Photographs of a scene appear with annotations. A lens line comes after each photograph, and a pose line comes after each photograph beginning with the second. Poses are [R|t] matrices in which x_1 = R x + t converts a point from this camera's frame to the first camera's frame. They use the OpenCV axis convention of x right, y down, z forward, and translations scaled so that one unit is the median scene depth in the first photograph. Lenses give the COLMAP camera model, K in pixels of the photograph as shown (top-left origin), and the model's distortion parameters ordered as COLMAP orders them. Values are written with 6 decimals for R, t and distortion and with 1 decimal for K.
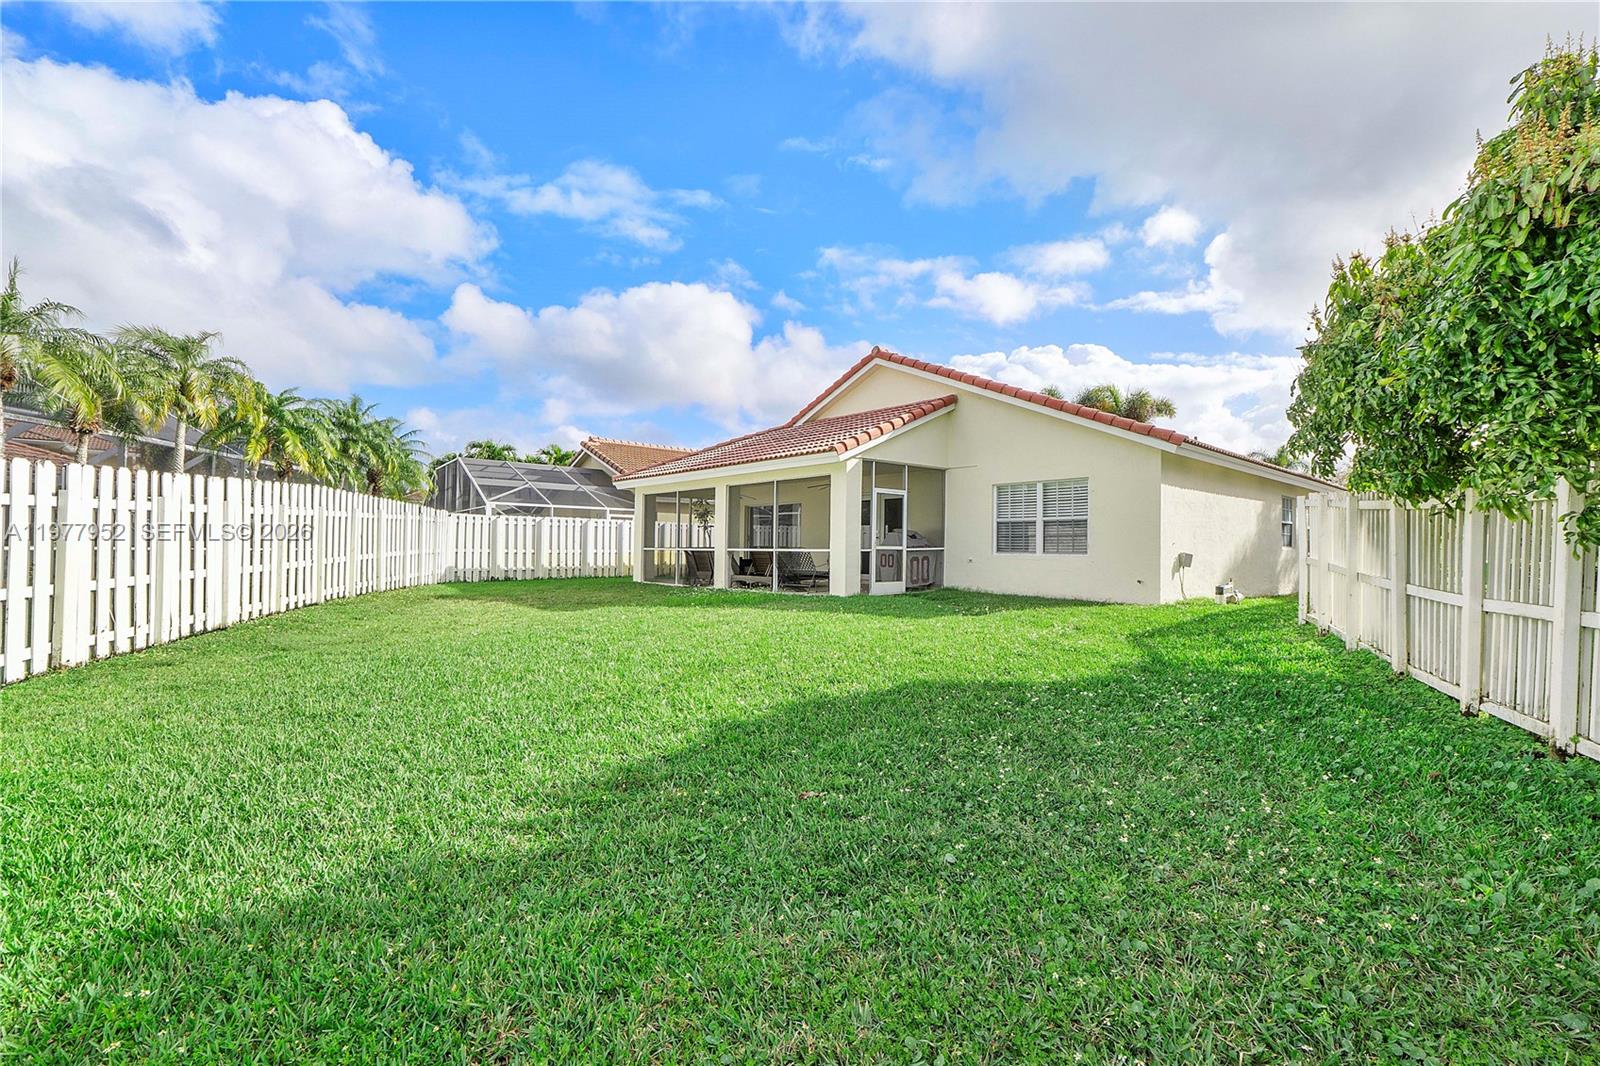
lens RADIAL K [[680.3, 0, 799.4], [0, 680.3, 539.7], [0, 0, 1]] dist [-0.007482, 0.000257]
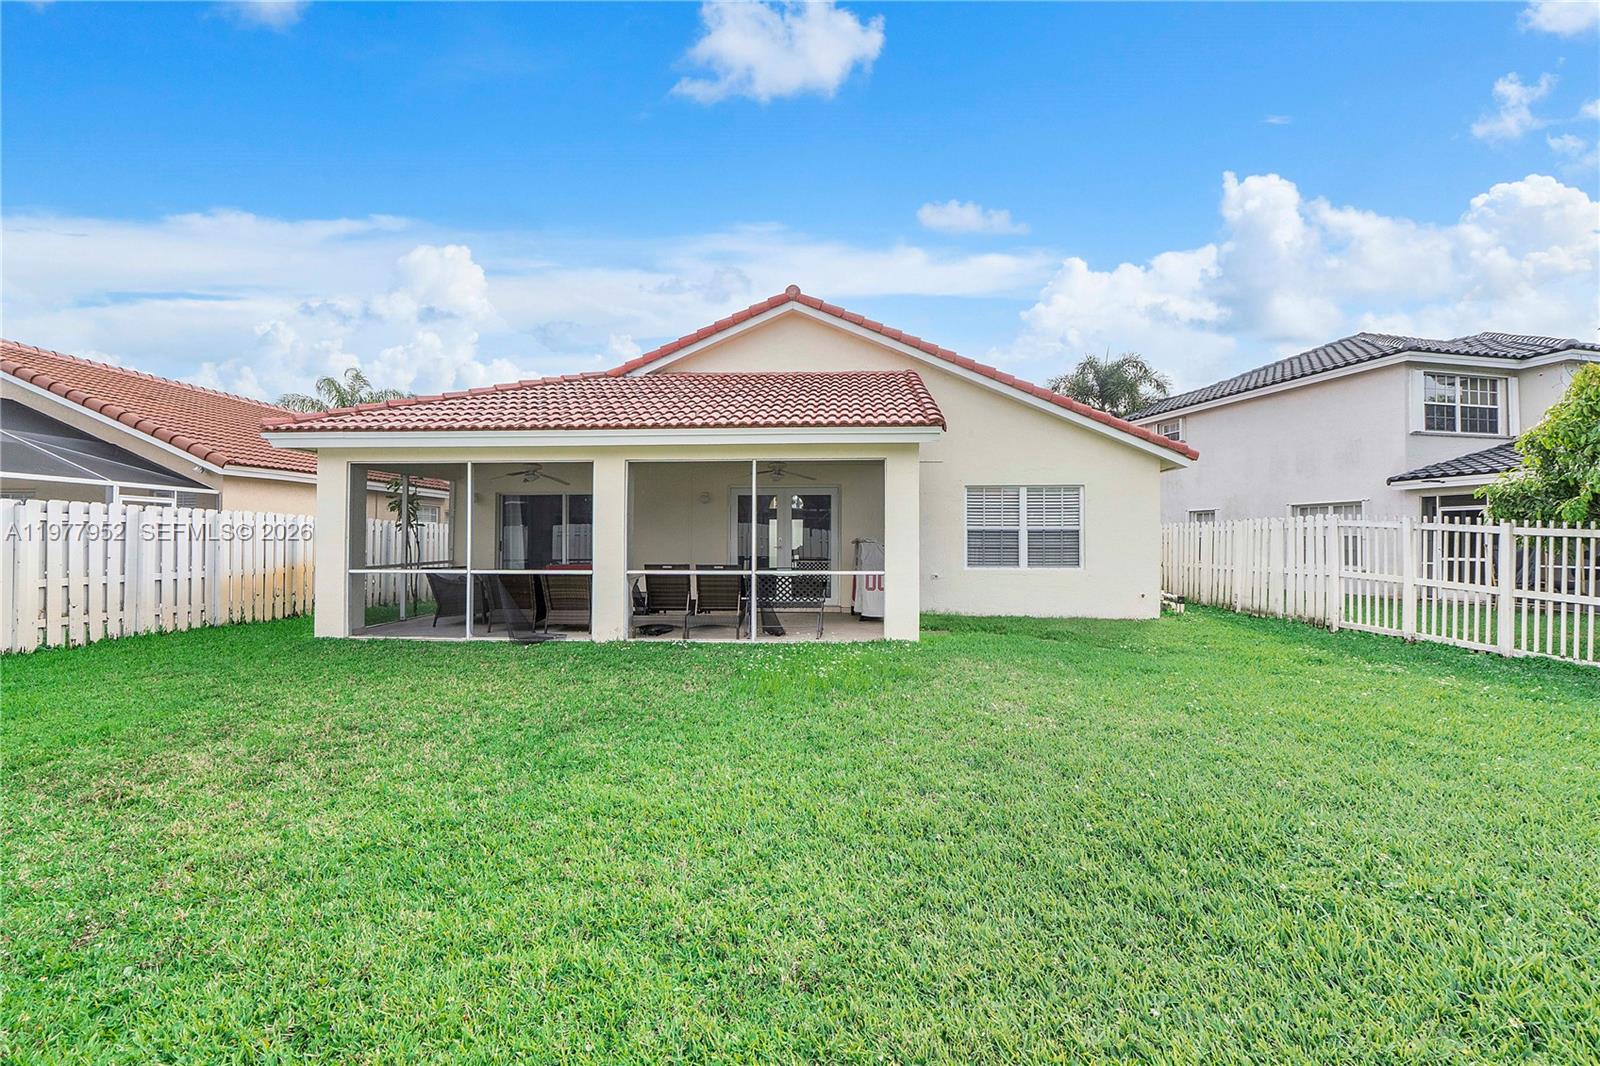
lens RADIAL K [[680.3, 0, 799.9], [0, 680.3, 538.2], [0, 0, 1]] dist [-0.007482, 0.000257]
pose [[0.712337, -0.003713, 0.701827, -0.405406], [-0.004857, 0.999936, 0.010219, -0.020887], [-0.701820, -0.010688, 0.712274, 0.481819]]
